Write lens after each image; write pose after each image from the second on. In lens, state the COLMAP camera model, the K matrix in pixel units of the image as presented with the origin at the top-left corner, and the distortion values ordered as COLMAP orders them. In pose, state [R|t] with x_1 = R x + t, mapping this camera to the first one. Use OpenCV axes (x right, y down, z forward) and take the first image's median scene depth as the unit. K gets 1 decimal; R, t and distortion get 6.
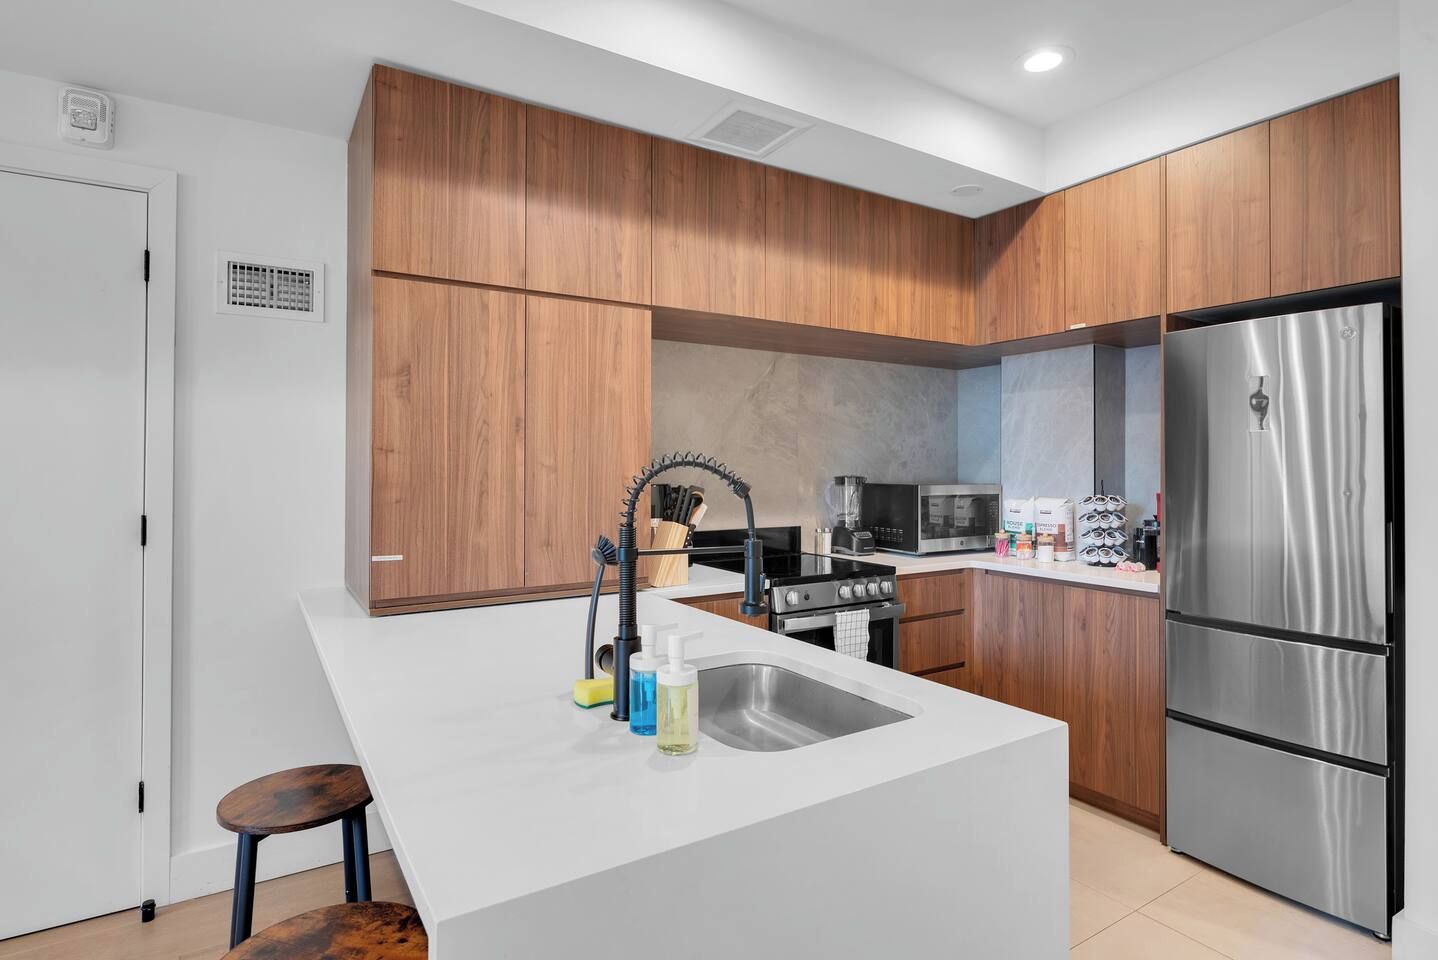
lens RADIAL K [[727.1, 0, 730.7], [0, 727.1, 454.2], [0, 0, 1]] dist [-0.019723, -0.000530]
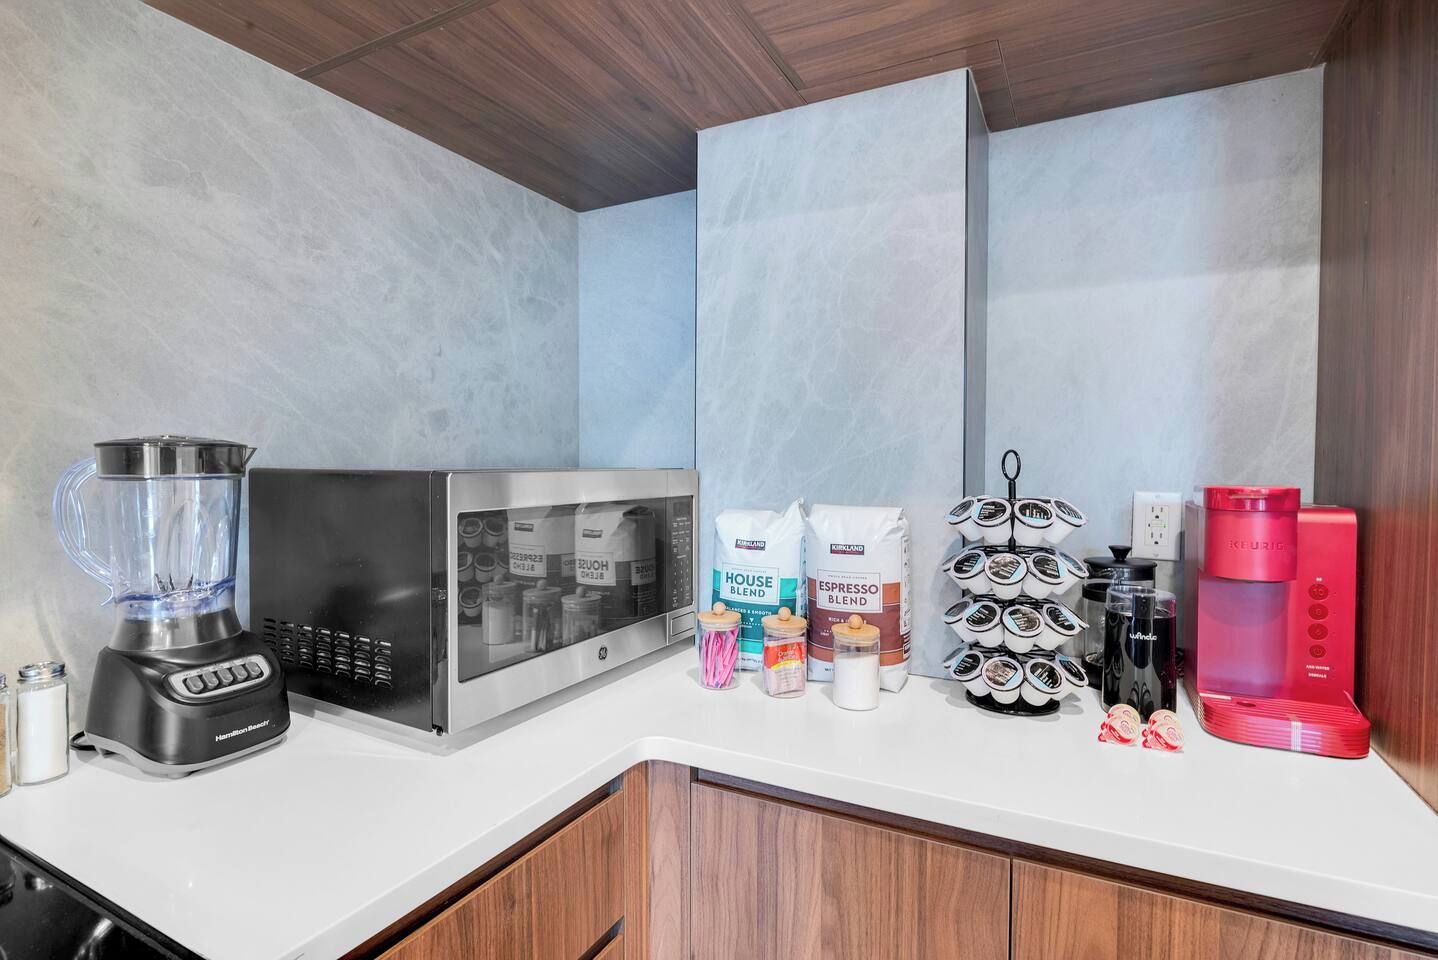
lens RADIAL K [[727.1, 0, 718.8], [0, 727.1, 477.9], [0, 0, 1]] dist [-0.019723, -0.000530]
pose [[0.871834, -0.013755, 0.489608, 0.198835], [-0.004402, 0.999345, 0.035913, 0.032160], [-0.489782, -0.033465, 0.871203, 0.668906]]
